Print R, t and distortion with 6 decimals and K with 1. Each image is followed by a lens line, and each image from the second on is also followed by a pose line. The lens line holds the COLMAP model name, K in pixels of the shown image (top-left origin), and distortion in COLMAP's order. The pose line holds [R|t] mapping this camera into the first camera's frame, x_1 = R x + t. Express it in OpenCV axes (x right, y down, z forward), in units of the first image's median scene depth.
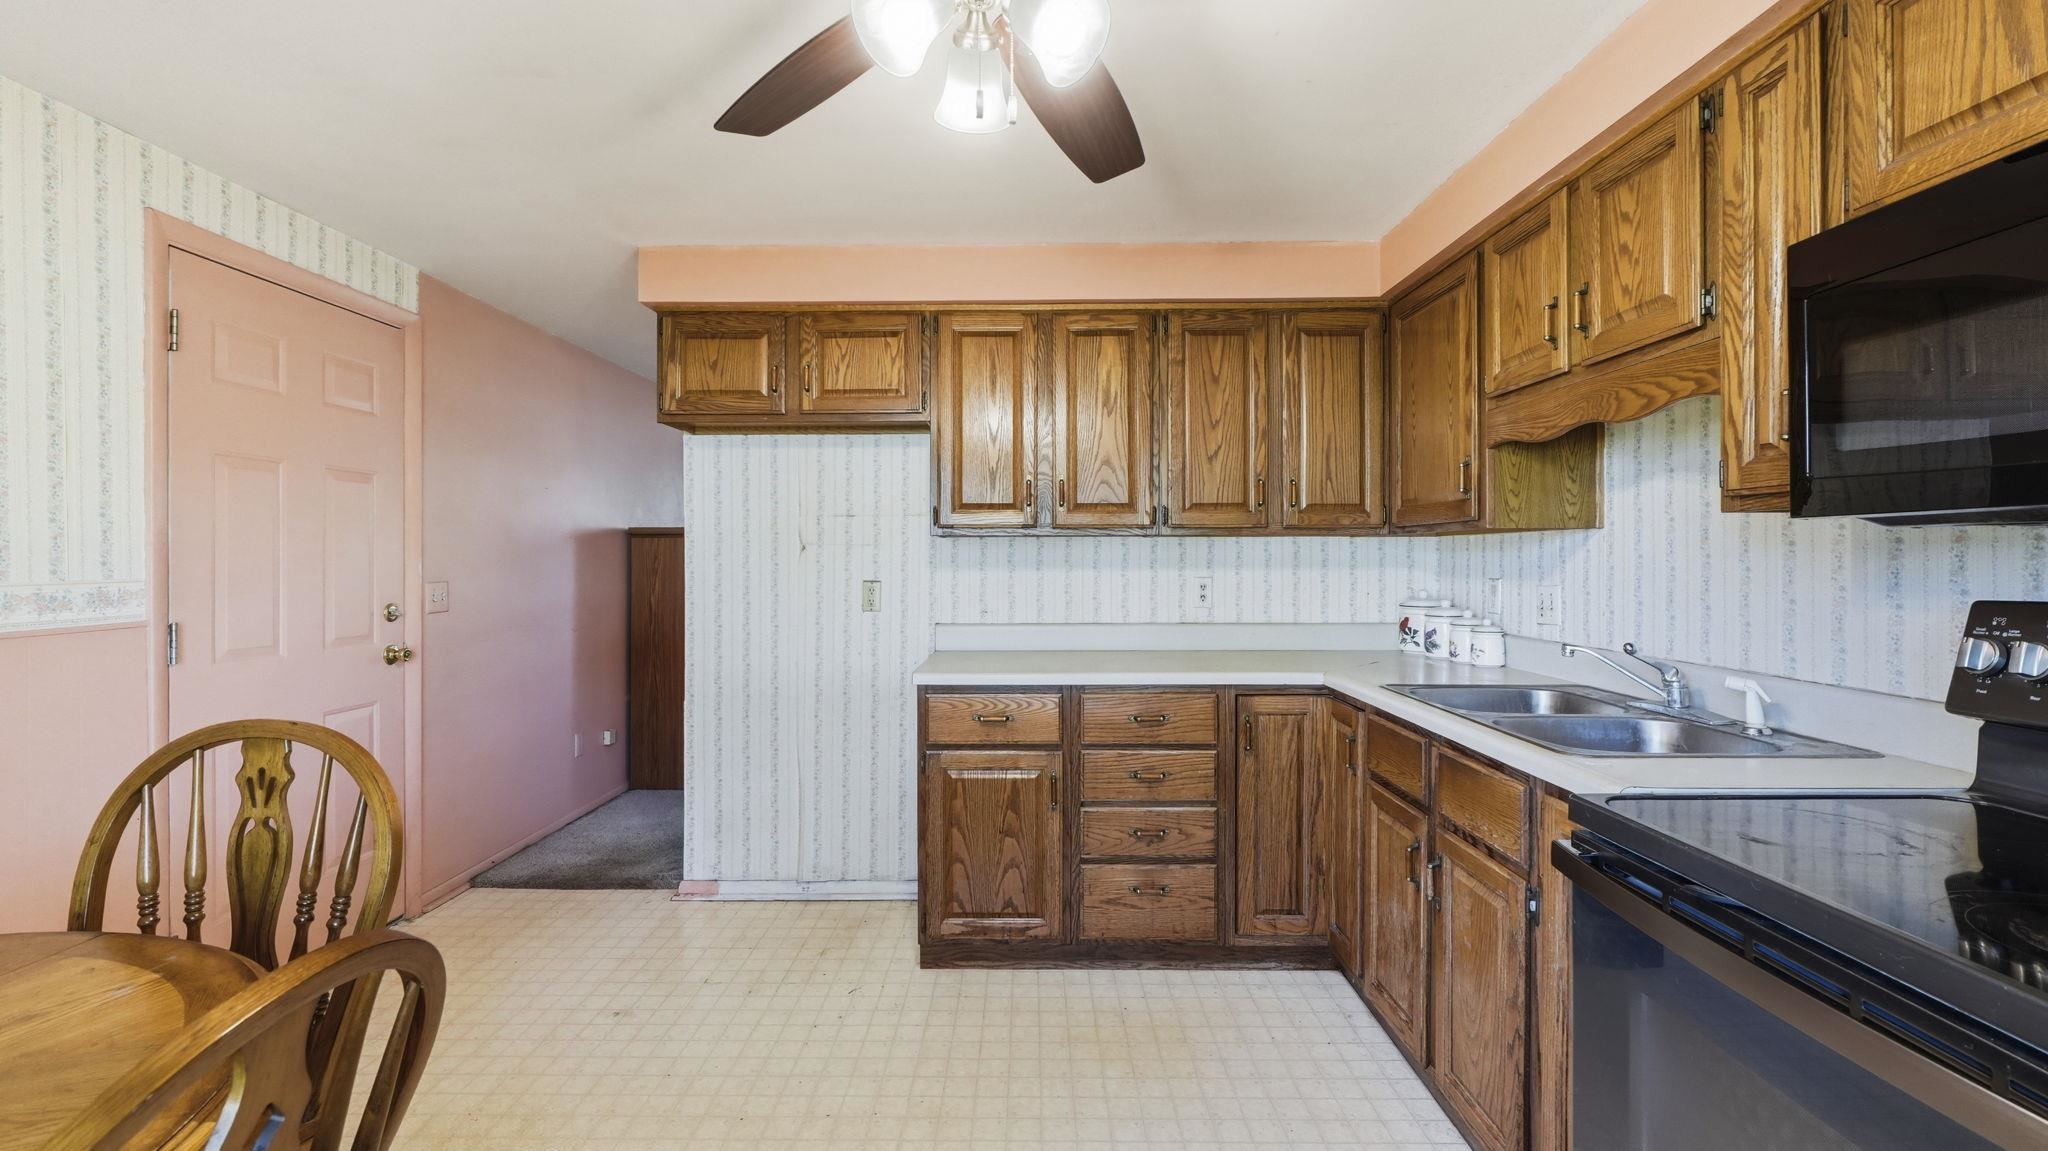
lens RADIAL K [[864.1, 0, 1018.4], [0, 864.1, 562.1], [0, 0, 1]] dist [-0.002008, -0.000063]
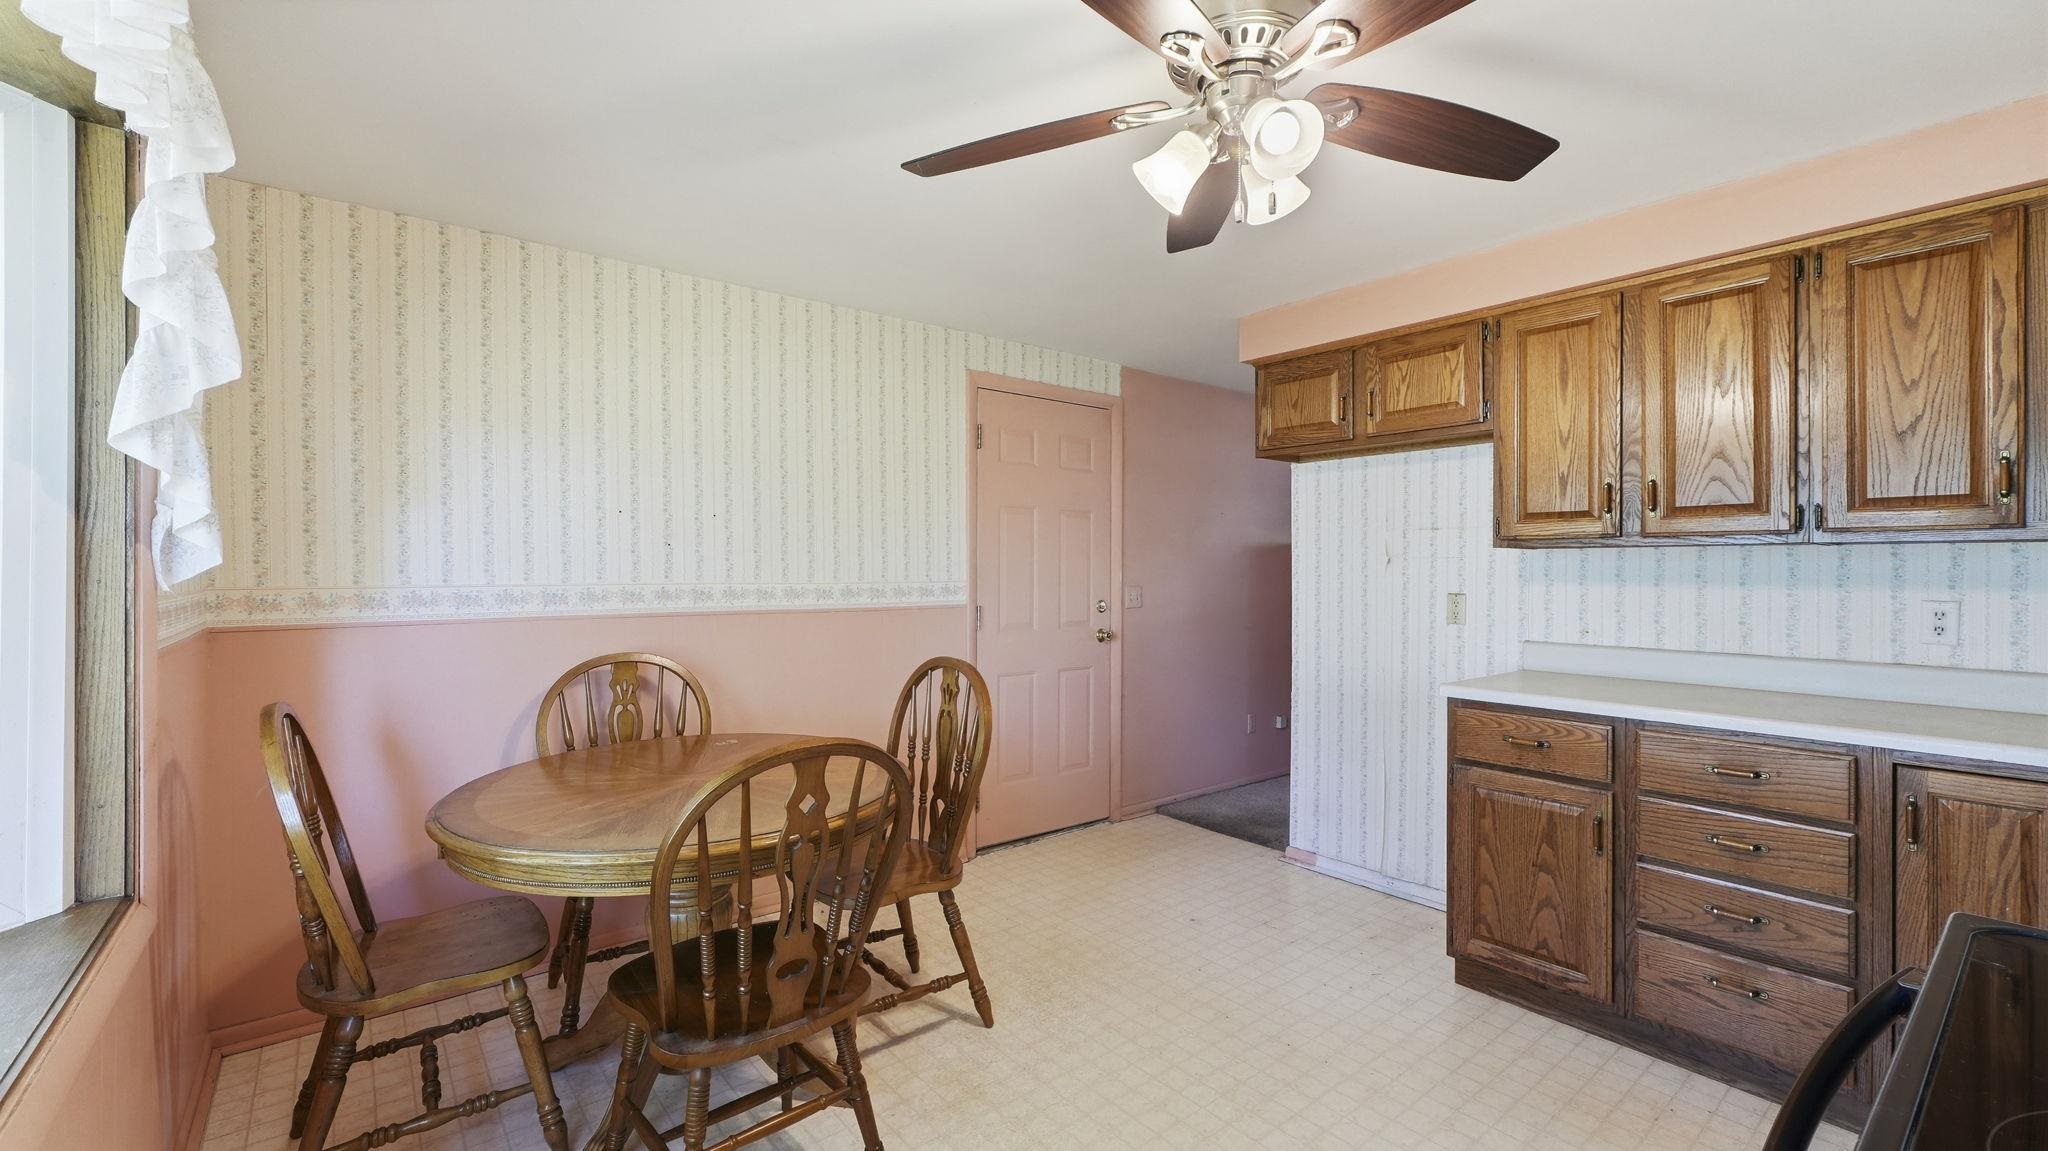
lens RADIAL K [[852.8, 0, 1024.7], [0, 852.8, 571.1], [0, 0, 1]] dist [-0.008414, -0.000047]
pose [[0.633165, 0.006218, -0.773992, 0.307167], [-0.009278, 0.999957, 0.000443, -0.000083], [0.773961, 0.006900, 0.633196, -0.007561]]
